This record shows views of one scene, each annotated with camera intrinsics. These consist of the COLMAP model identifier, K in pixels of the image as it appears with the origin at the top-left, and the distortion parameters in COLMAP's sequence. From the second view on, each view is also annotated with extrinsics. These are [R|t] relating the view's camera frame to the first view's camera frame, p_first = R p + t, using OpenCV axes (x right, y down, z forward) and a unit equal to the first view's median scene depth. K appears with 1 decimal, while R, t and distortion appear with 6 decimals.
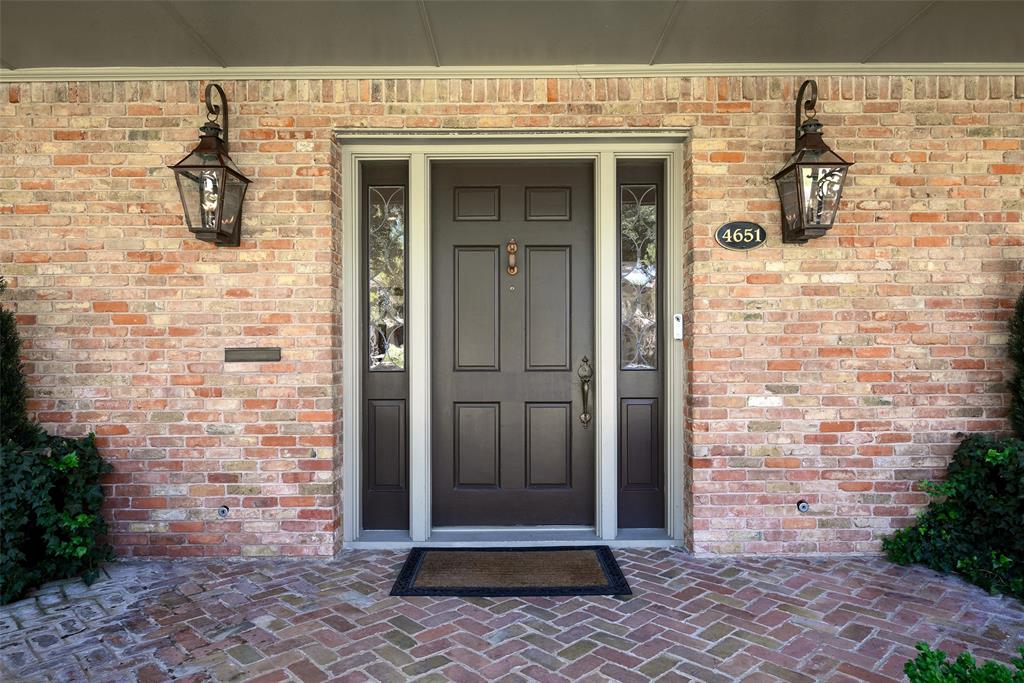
lens RADIAL K [[644.1, 0, 513.7], [0, 644.1, 348.5], [0, 0, 1]] dist [-0.002861, -0.001507]
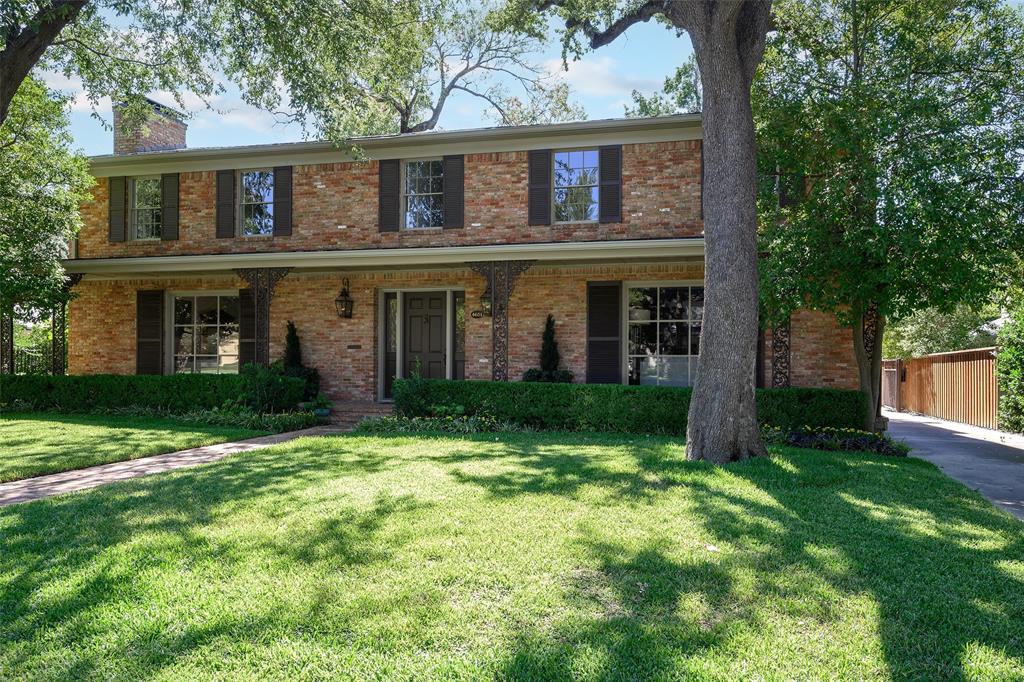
lens RADIAL K [[681.6, 0, 511.6], [0, 681.6, 337.8], [0, 0, 1]] dist [0.003060, 0.003891]
pose [[0.967537, 0.000413, -0.252730, 1.496016], [-0.004995, 0.999835, -0.017490, 0.020630], [0.252681, 0.018184, 0.967379, -2.631613]]
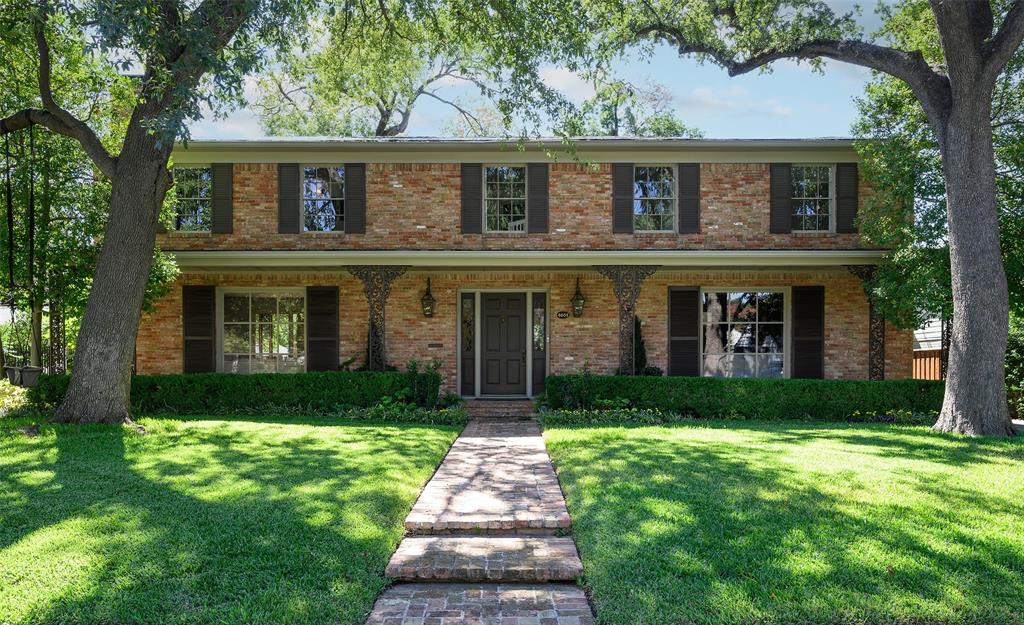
lens RADIAL K [[658.7, 0, 481.4], [0, 658.7, 350.4], [0, 0, 1]] dist [0.002274, -0.000823]
pose [[0.999071, 0.005179, -0.042771, 0.036592], [-0.005369, 0.999976, -0.004319, 0.054160], [0.042748, 0.004545, 0.999076, -2.922196]]
